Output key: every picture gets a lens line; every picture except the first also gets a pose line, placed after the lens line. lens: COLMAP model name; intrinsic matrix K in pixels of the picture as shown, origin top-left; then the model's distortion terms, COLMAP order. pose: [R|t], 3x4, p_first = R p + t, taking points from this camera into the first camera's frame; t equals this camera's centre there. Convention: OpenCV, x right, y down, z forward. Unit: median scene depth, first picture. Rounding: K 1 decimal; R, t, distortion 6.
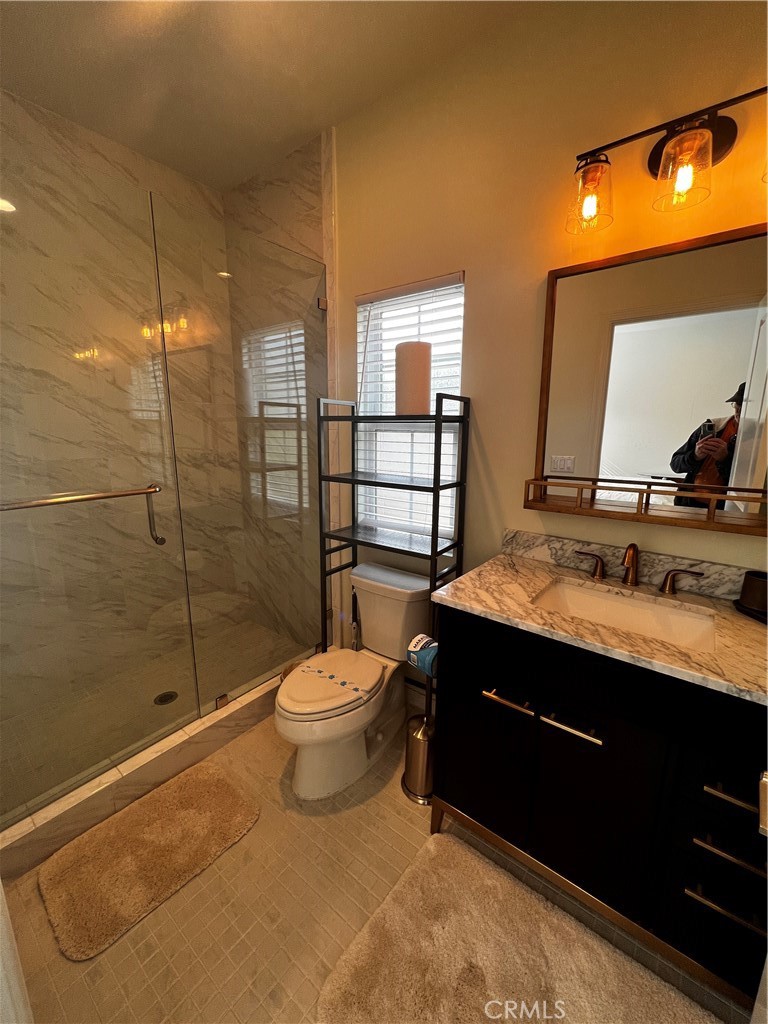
lens RADIAL K [[413.7, 0, 379.5], [0, 413.7, 513.7], [0, 0, 1]] dist [0.001040, 0.000002]
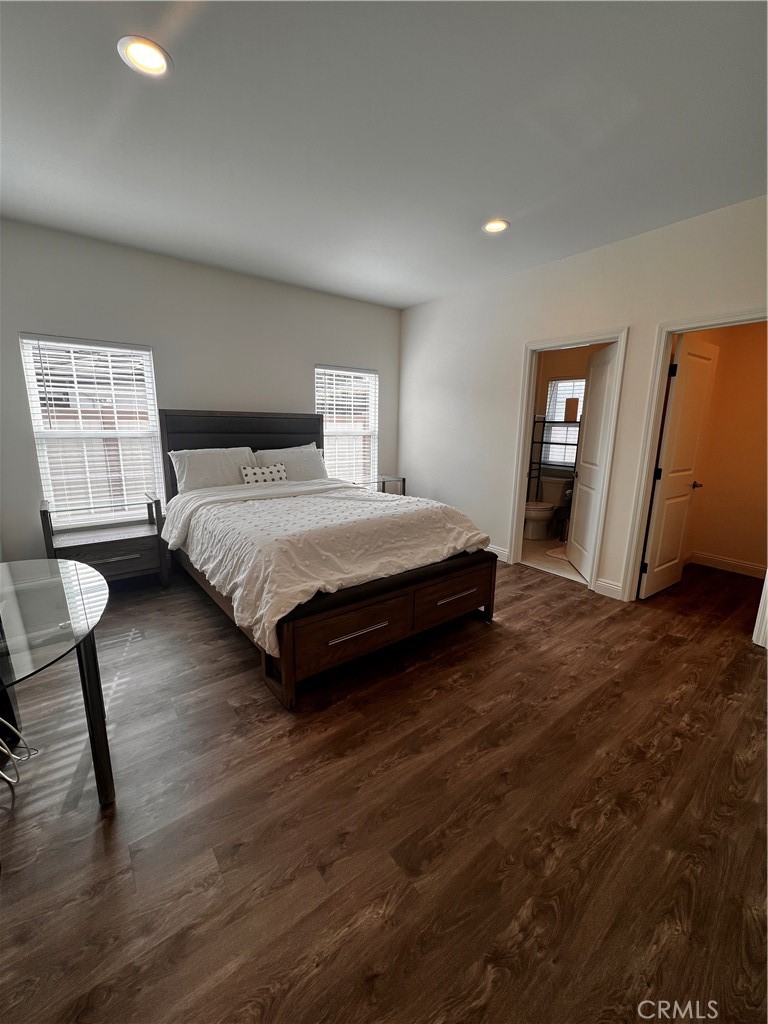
lens RADIAL K [[413.7, 0, 381.1], [0, 413.7, 513.0], [0, 0, 1]] dist [0.001040, 0.000002]
pose [[0.965946, 0.064422, -0.250596, -0.431197], [-0.061189, 0.997912, 0.020679, 0.433254], [0.251405, -0.004642, 0.967871, -2.182129]]
